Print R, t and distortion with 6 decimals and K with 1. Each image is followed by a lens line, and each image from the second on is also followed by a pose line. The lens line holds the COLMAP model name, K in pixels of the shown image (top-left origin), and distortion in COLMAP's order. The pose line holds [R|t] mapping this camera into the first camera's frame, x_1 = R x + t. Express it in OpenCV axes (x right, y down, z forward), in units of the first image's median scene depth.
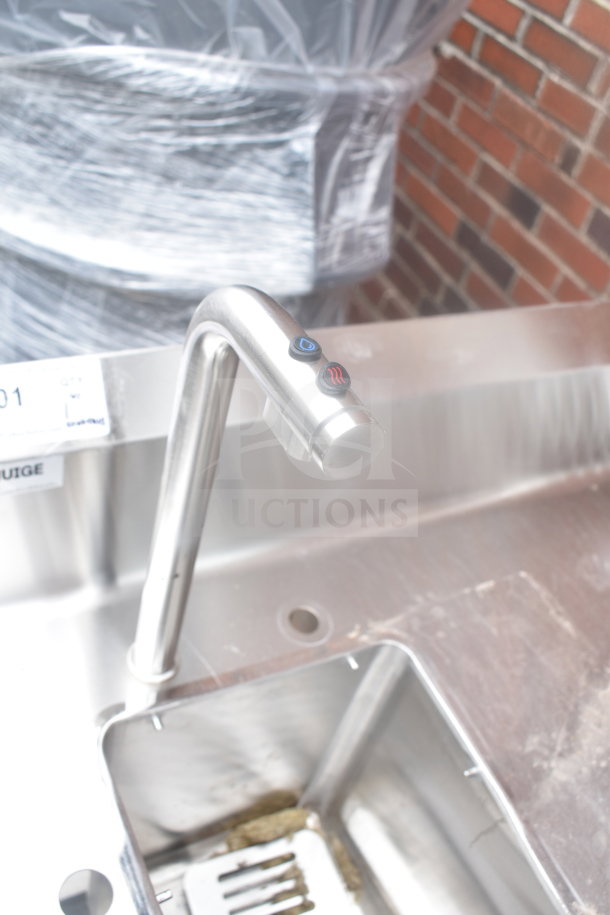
lens RADIAL K [[868.2, 0, 308.9], [0, 868.2, 461.0], [0, 0, 1]] dist [-0.085764, 0.000000]
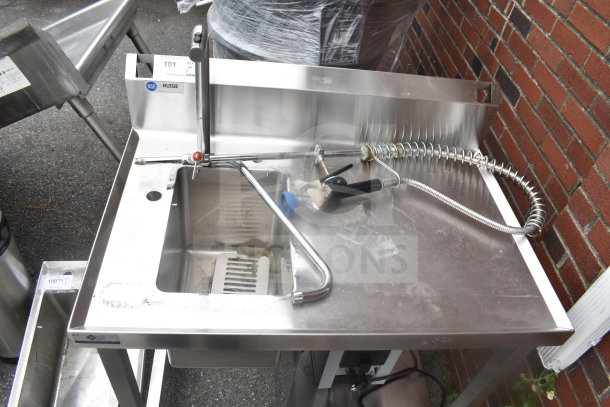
lens RADIAL K [[471.4, 0, 306.7], [0, 471.4, 203.6], [0, 0, 1]] dist [-0.102823, 0.023845]
pose [[0.921317, 0.190353, -0.339030, 0.585814], [-0.203042, 0.979168, -0.002001, 0.240151], [0.331586, 0.070681, 0.940774, -0.375690]]
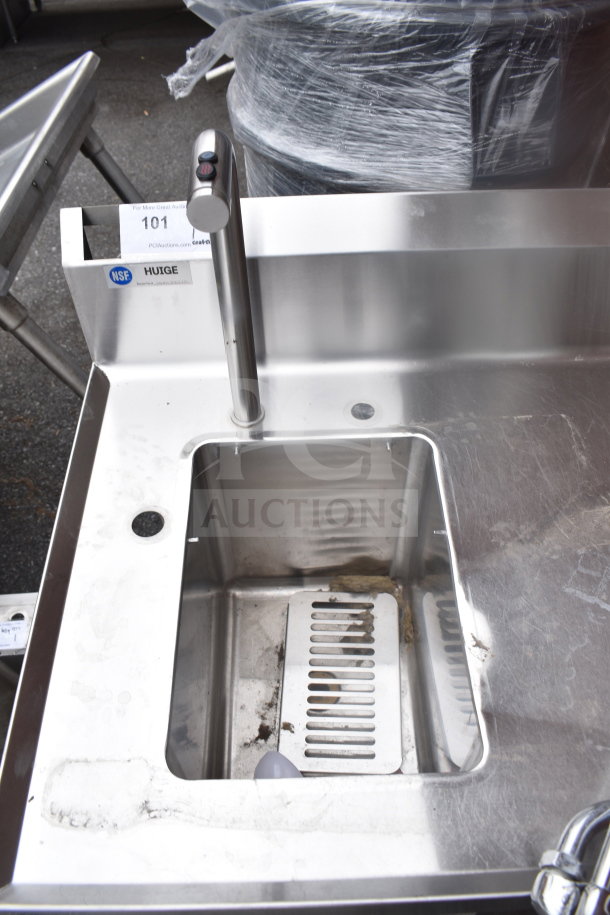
lens RADIAL K [[749.0, 0, 305.9], [0, 749.0, 456.8], [0, 0, 1]] dist [-0.096639, 0.022232]
pose [[0.876316, 0.164982, -0.452605, 0.370476], [-0.126521, 0.985366, 0.114216, 0.103899], [0.464825, -0.042826, 0.884366, -0.079049]]
